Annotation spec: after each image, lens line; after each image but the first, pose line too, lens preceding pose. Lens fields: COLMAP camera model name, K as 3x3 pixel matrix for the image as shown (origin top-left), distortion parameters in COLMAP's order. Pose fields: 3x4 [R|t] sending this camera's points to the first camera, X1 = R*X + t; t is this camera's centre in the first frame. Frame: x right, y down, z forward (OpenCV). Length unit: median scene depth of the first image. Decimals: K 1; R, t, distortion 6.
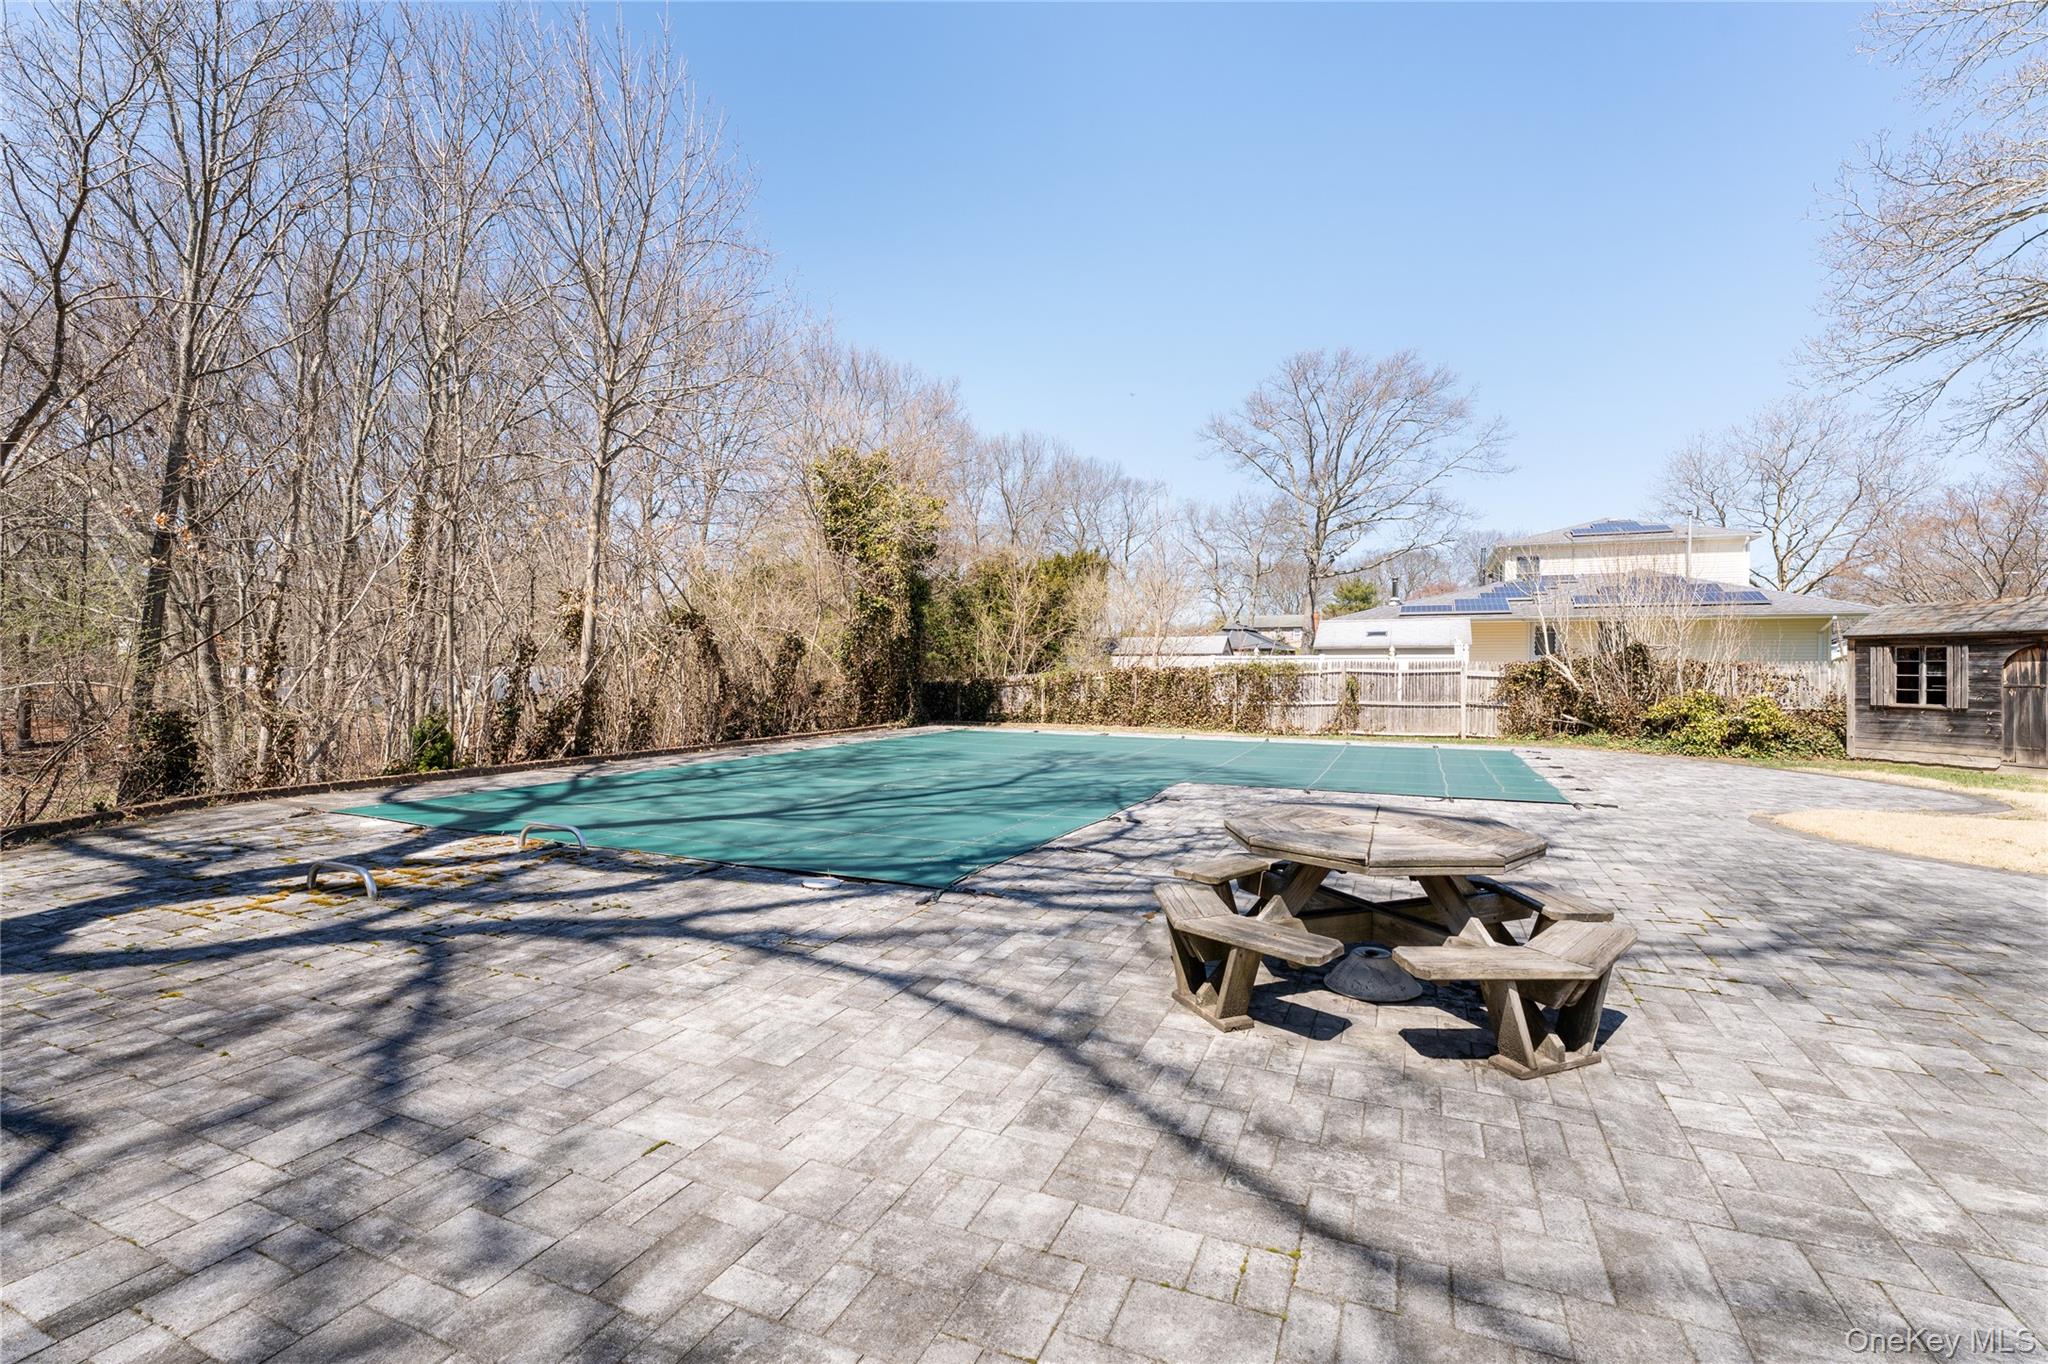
lens RADIAL K [[894.1, 0, 1024.0], [0, 894.1, 682.0], [0, 0, 1]] dist [-0.000247, -0.000152]
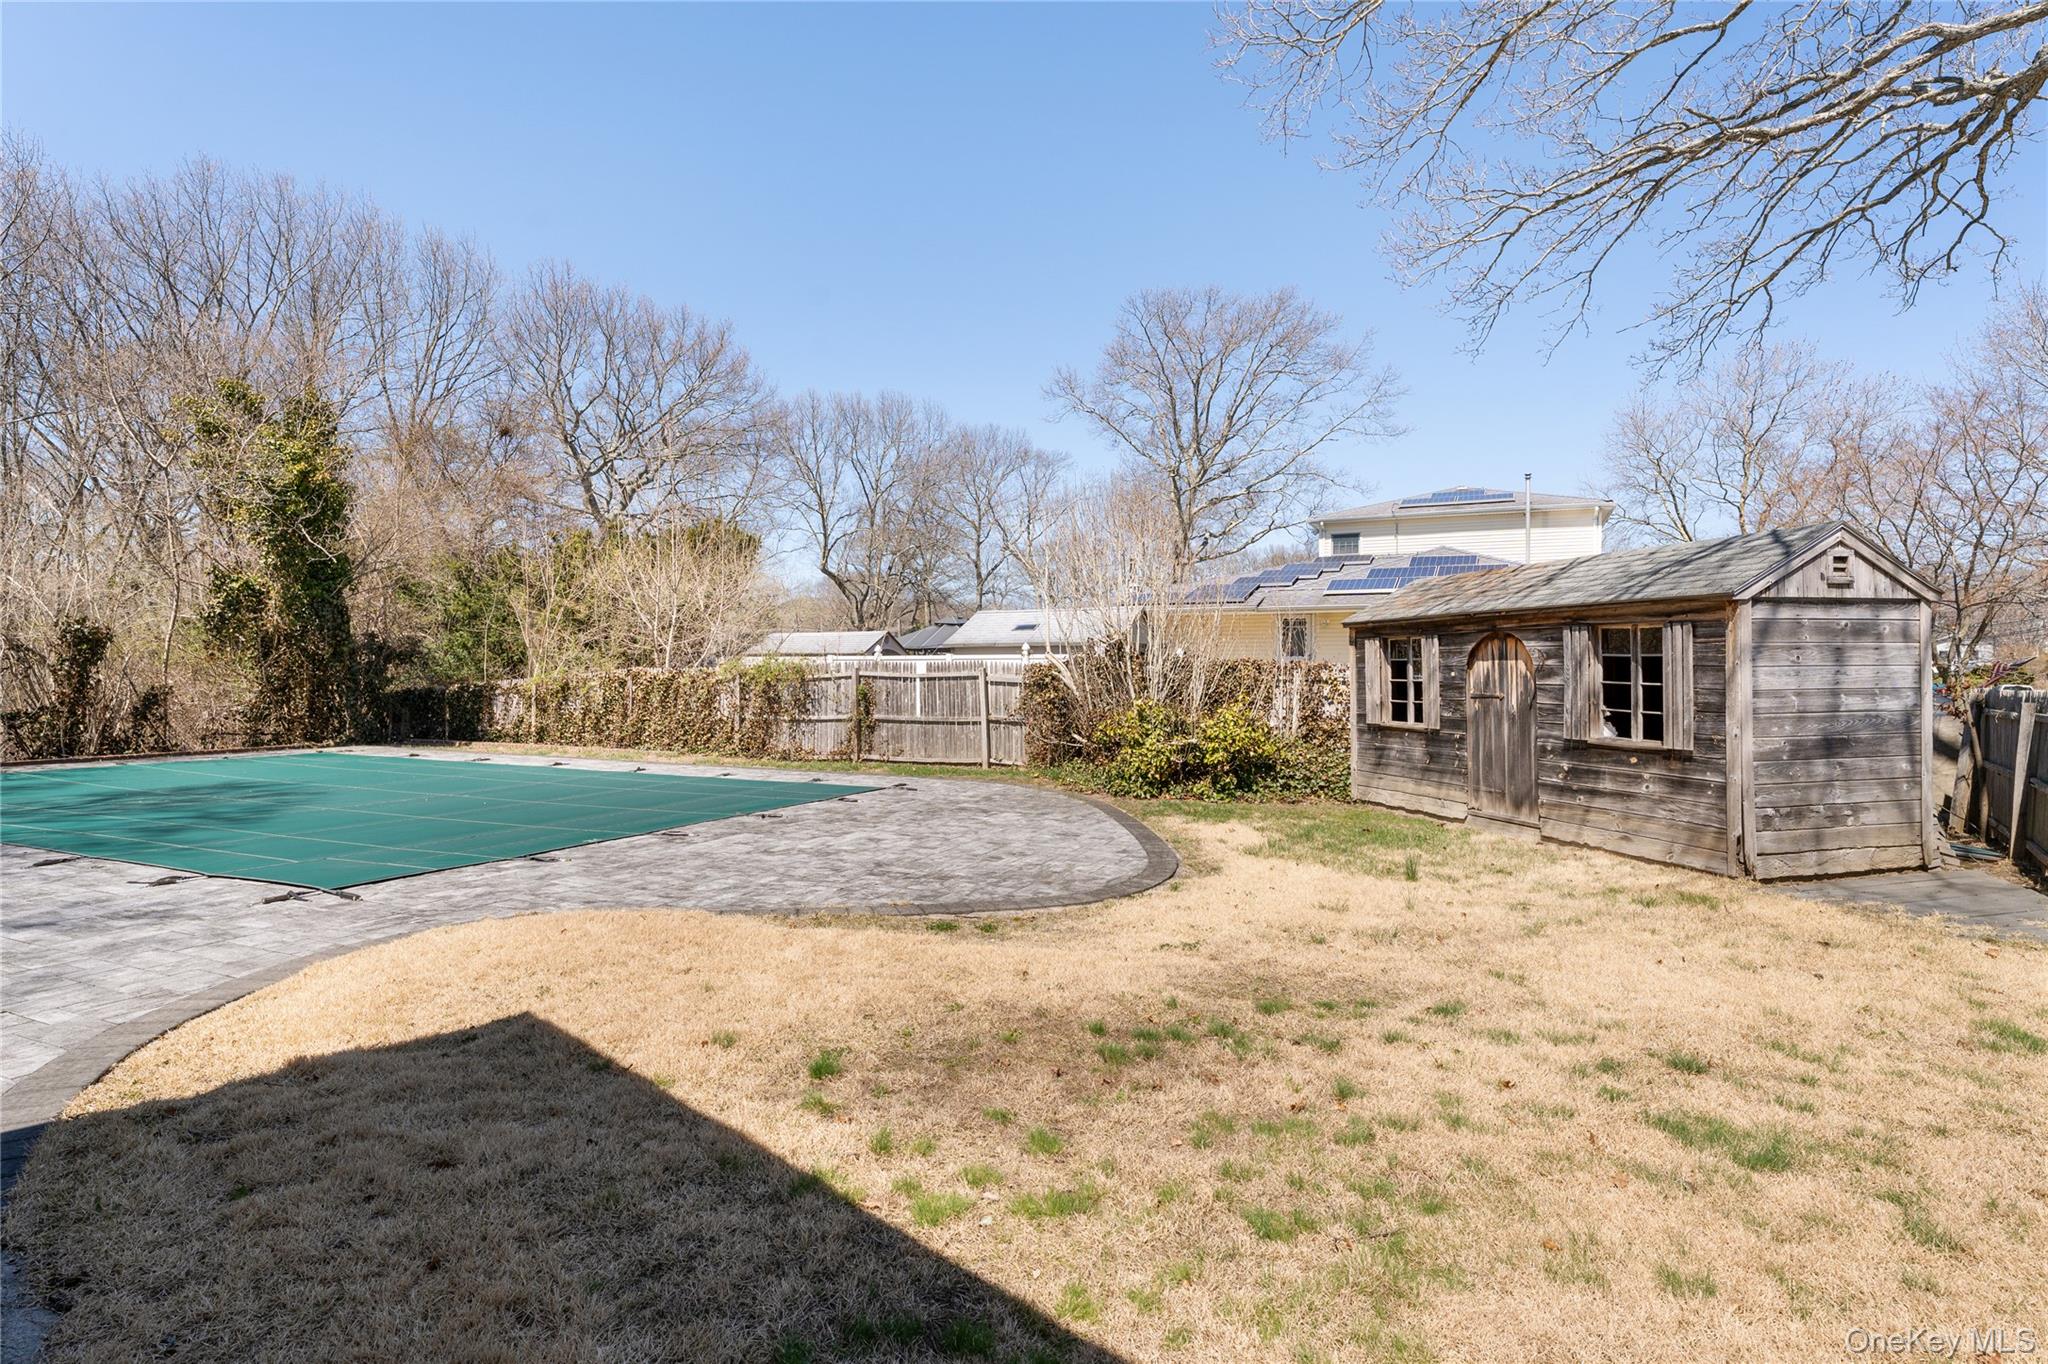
lens RADIAL K [[1015.3, 0, 1024.0], [0, 1015.3, 682.0], [0, 0, 1]] dist [0.013988, 0.000082]
pose [[0.999881, 0.001981, -0.015310, 0.497961], [-0.002117, 0.999958, -0.008877, 0.000986], [0.015292, 0.008908, 0.999843, 0.152196]]
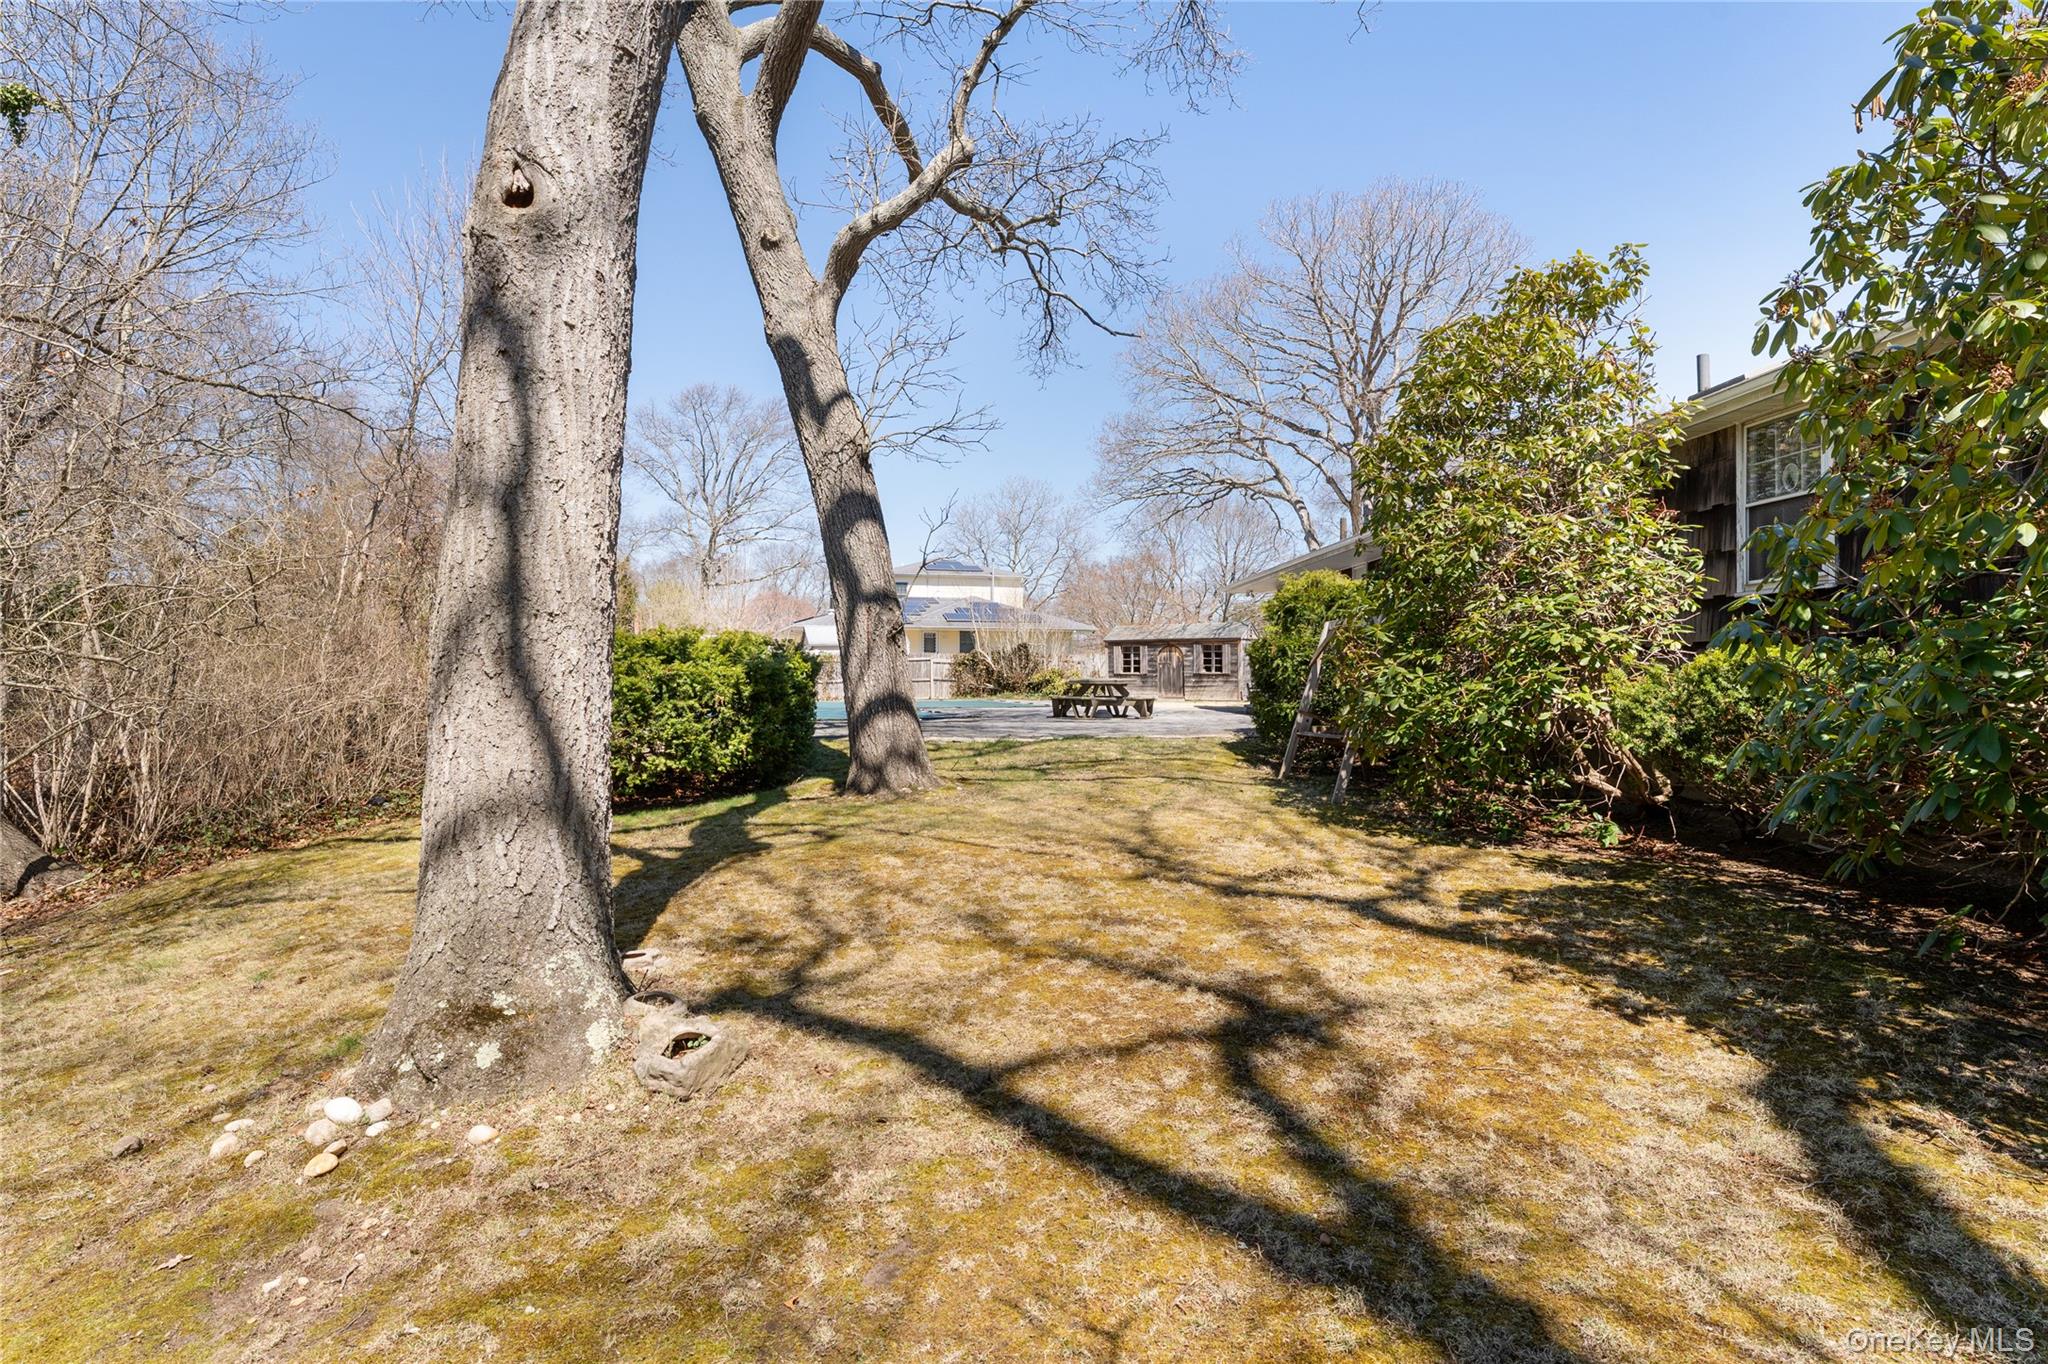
lens RADIAL K [[994.0, 0, 1024.0], [0, 994.0, 682.0], [0, 0, 1]] dist [-0.000492, -0.000014]
pose [[0.731603, -0.010070, 0.681657, -0.551462], [0.018187, 0.999823, -0.004750, 0.036663], [-0.681488, 0.015873, 0.731657, -0.386493]]
